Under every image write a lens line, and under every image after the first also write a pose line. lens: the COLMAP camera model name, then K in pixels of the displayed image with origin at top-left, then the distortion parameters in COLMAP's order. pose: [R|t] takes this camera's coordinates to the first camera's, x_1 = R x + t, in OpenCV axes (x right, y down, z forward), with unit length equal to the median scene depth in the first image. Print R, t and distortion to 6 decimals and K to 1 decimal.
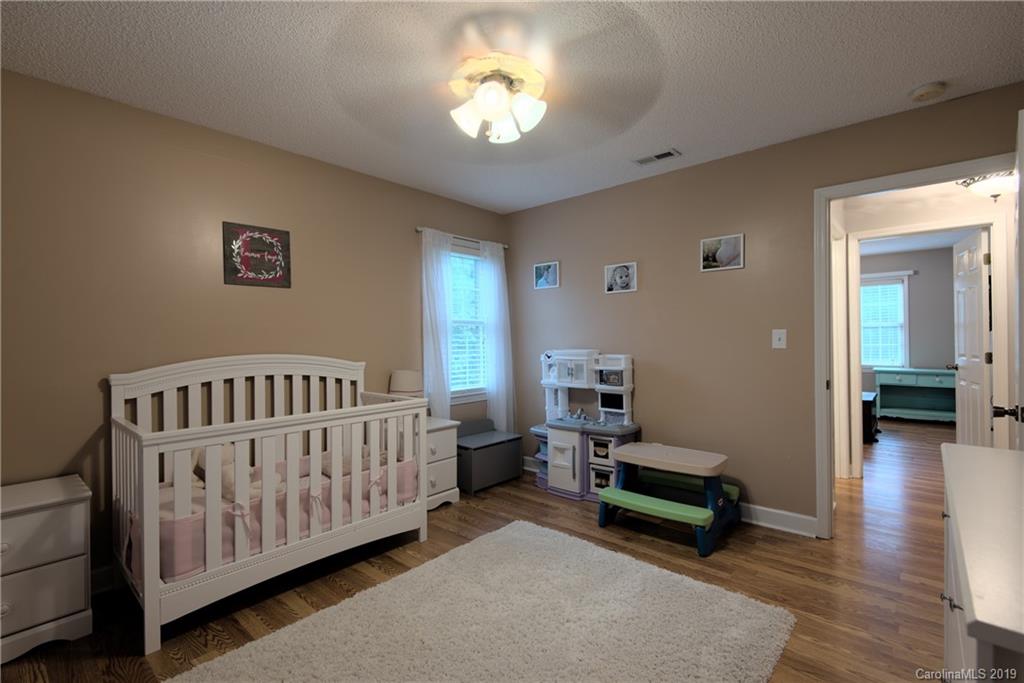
lens RADIAL K [[465.6, 0, 510.3], [0, 465.6, 339.2], [0, 0, 1]] dist [0.010750, -0.006092]
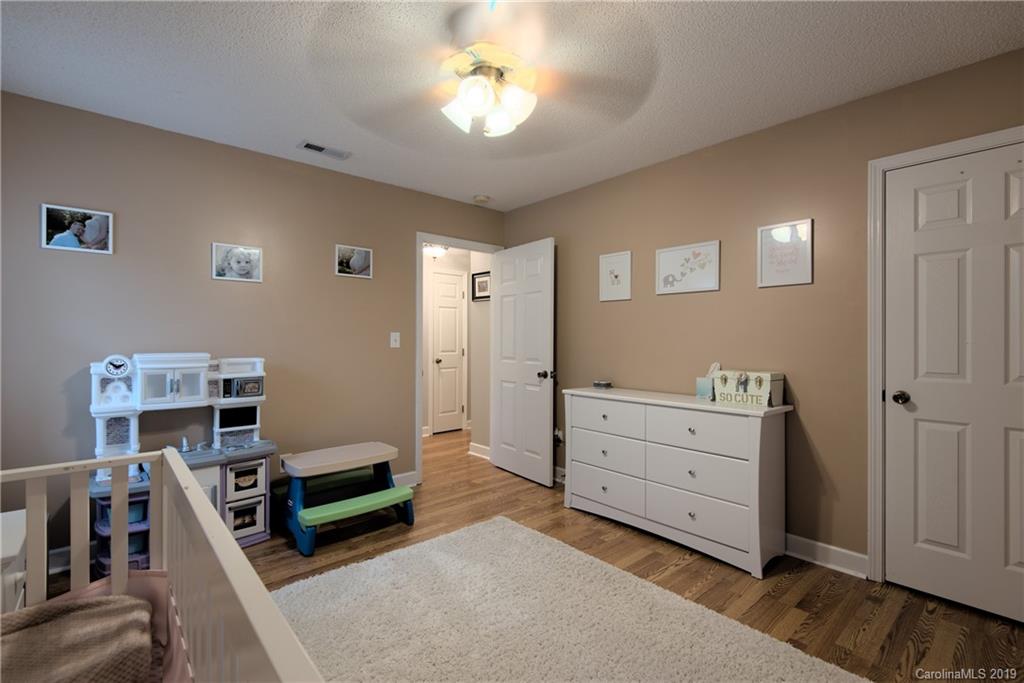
lens RADIAL K [[465.6, 0, 512.1], [0, 465.6, 340.8], [0, 0, 1]] dist [0.010750, -0.006092]
pose [[0.095923, 0.006195, 0.995369, -0.541555], [-0.003777, 0.999976, -0.005860, 0.006178], [-0.995382, -0.003198, 0.095944, 0.469399]]
